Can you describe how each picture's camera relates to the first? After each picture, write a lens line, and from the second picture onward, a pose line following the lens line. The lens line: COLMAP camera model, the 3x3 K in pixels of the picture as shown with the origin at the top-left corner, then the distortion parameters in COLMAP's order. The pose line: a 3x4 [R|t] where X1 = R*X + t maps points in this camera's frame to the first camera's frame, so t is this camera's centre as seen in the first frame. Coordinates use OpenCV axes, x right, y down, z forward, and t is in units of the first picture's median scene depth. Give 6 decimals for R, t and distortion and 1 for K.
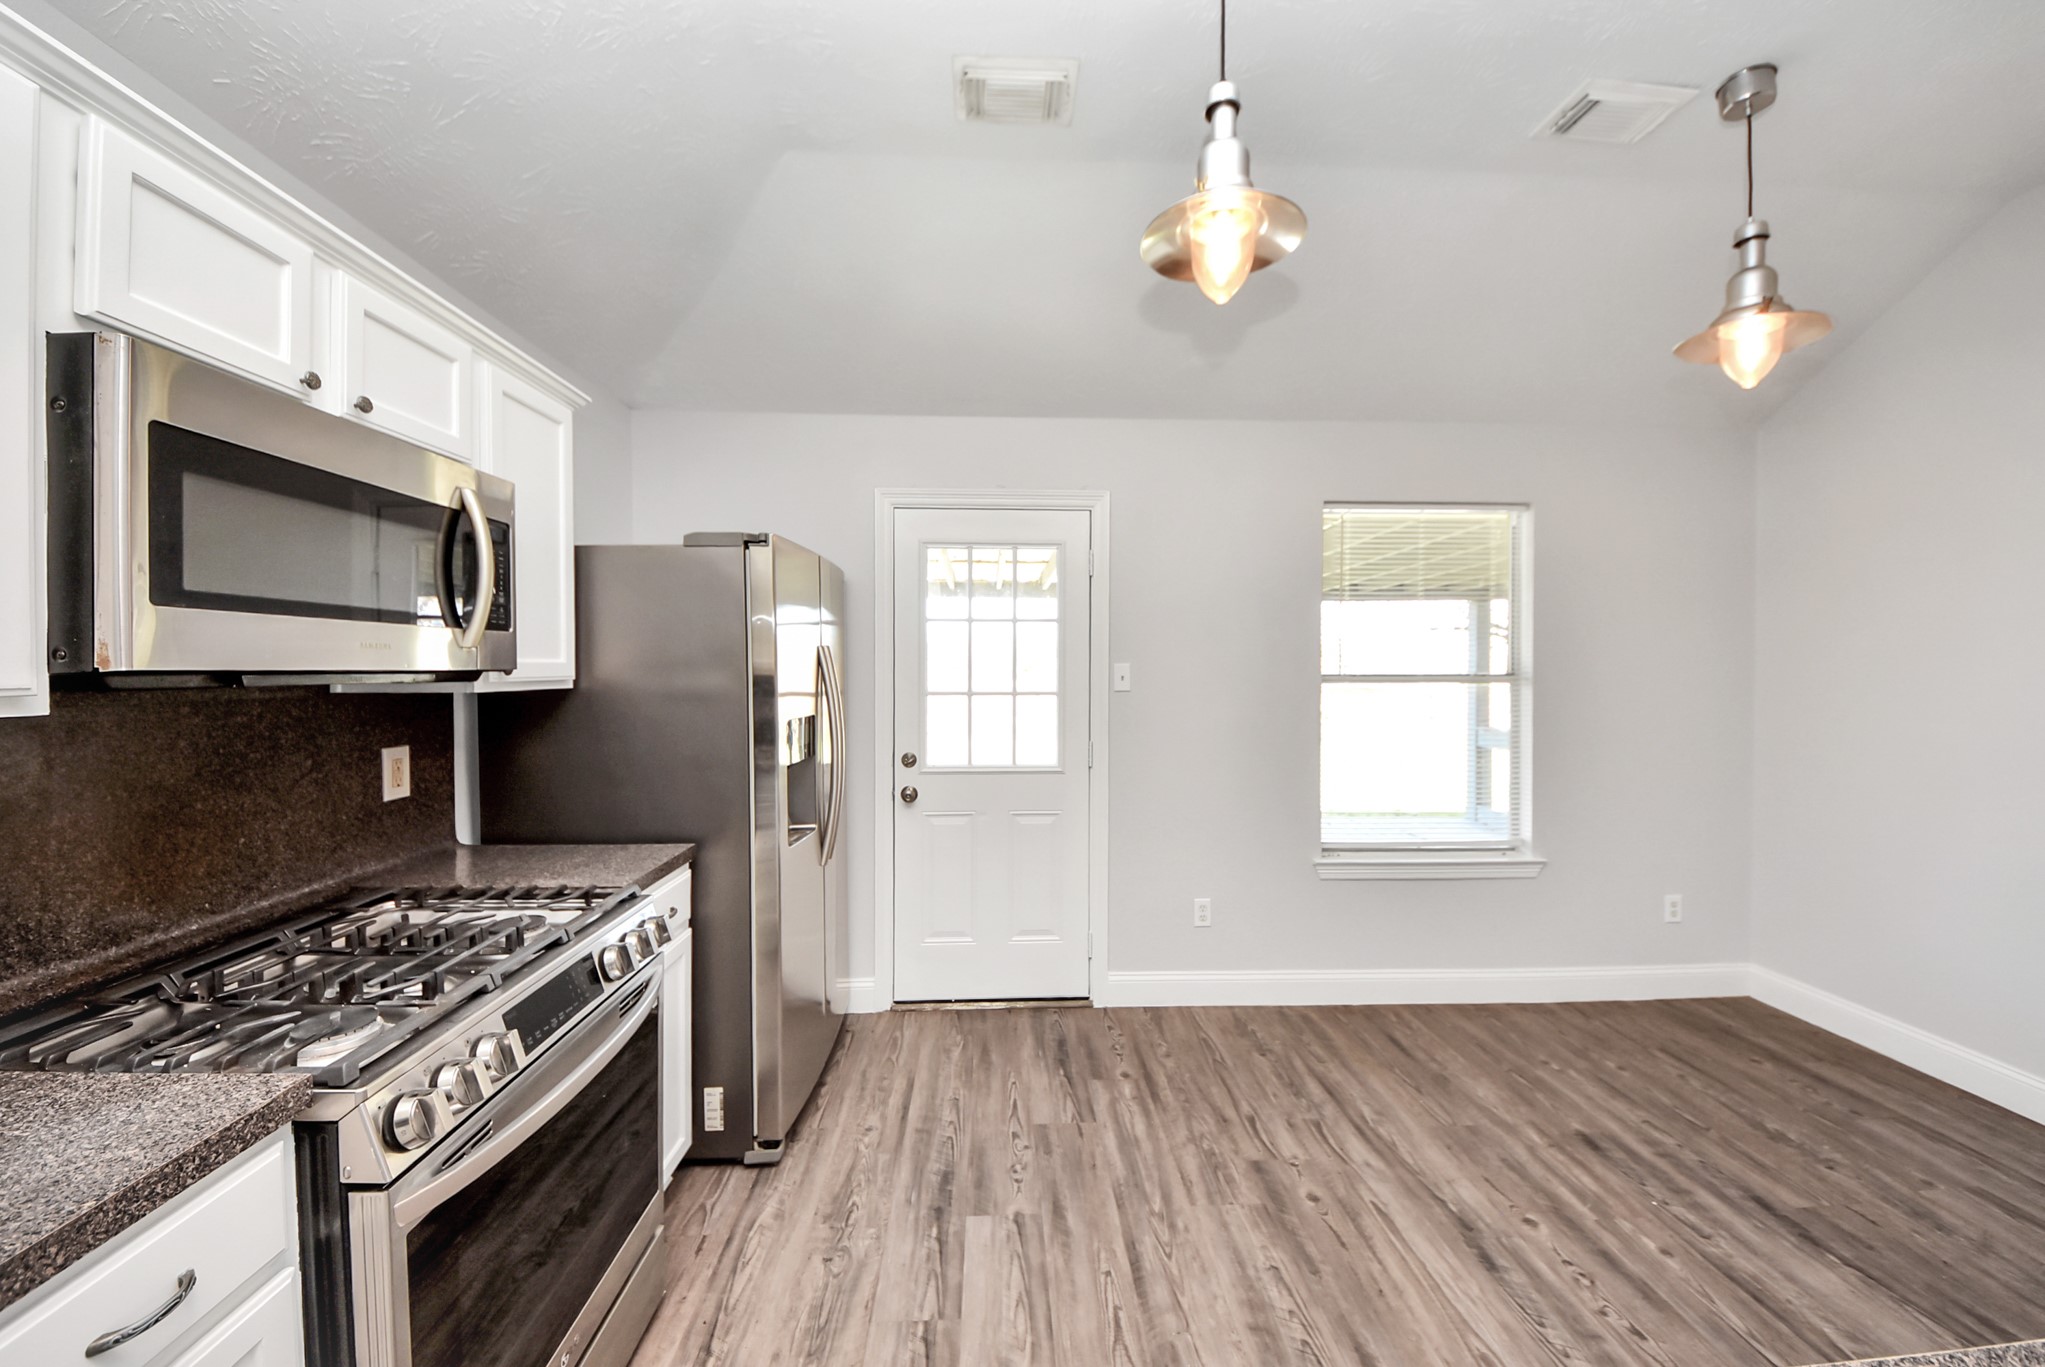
lens RADIAL K [[733.2, 0, 1019.8], [0, 733.2, 673.9], [0, 0, 1]] dist [-0.022701, -0.000219]
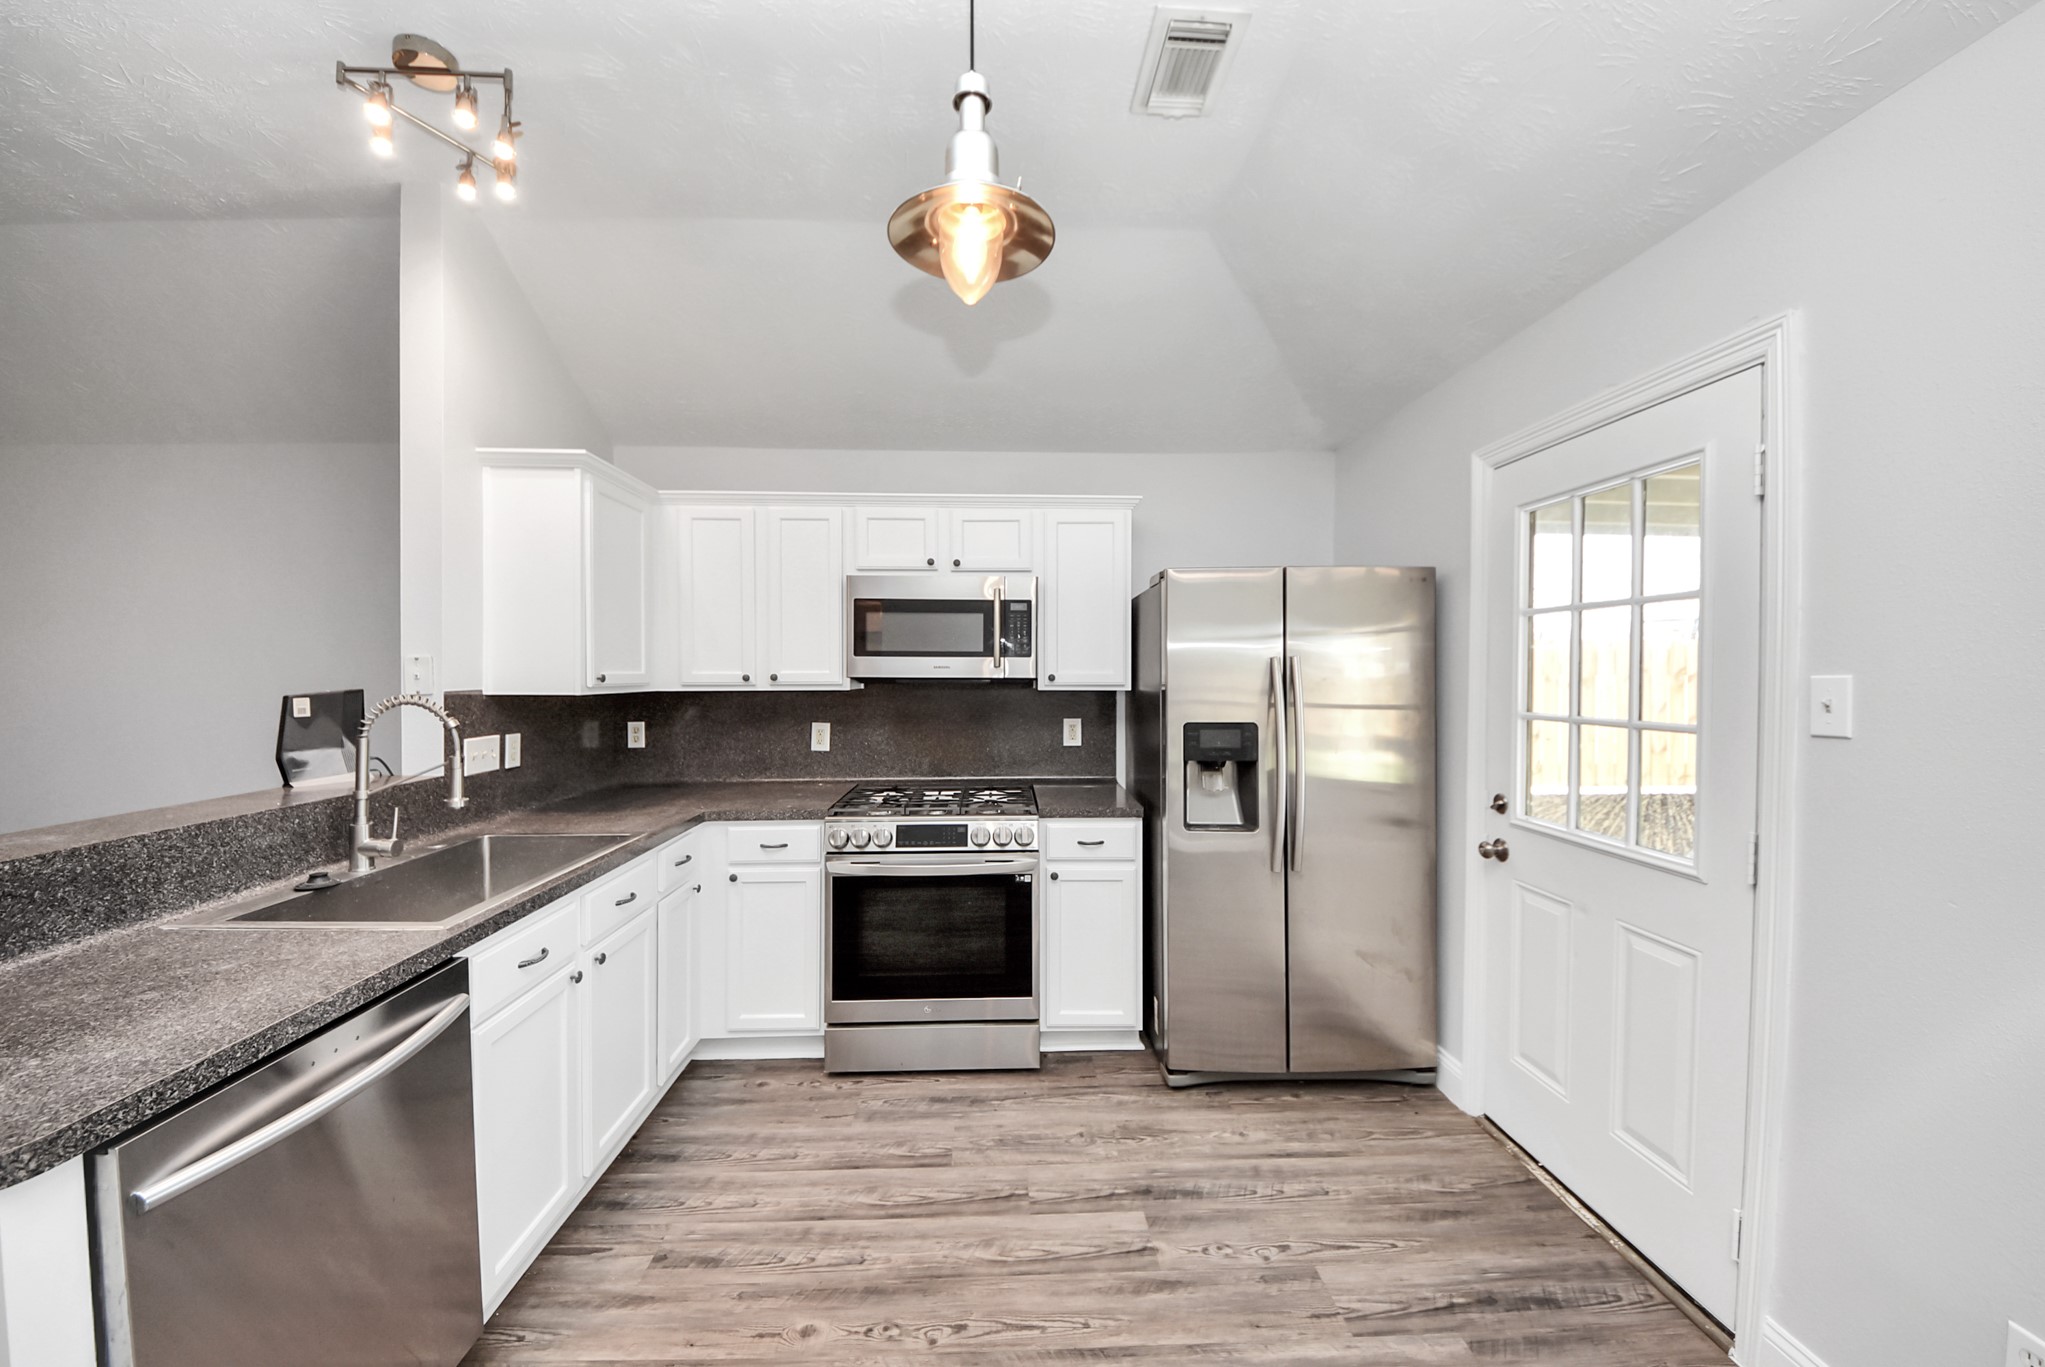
lens RADIAL K [[733.2, 0, 1019.8], [0, 733.2, 673.9], [0, 0, 1]] dist [-0.022701, -0.000219]
pose [[-0.016889, 0.005452, -0.999843, 0.847665], [-0.008854, 0.999945, 0.005602, -0.018605], [0.999818, 0.008947, -0.016840, 0.739324]]
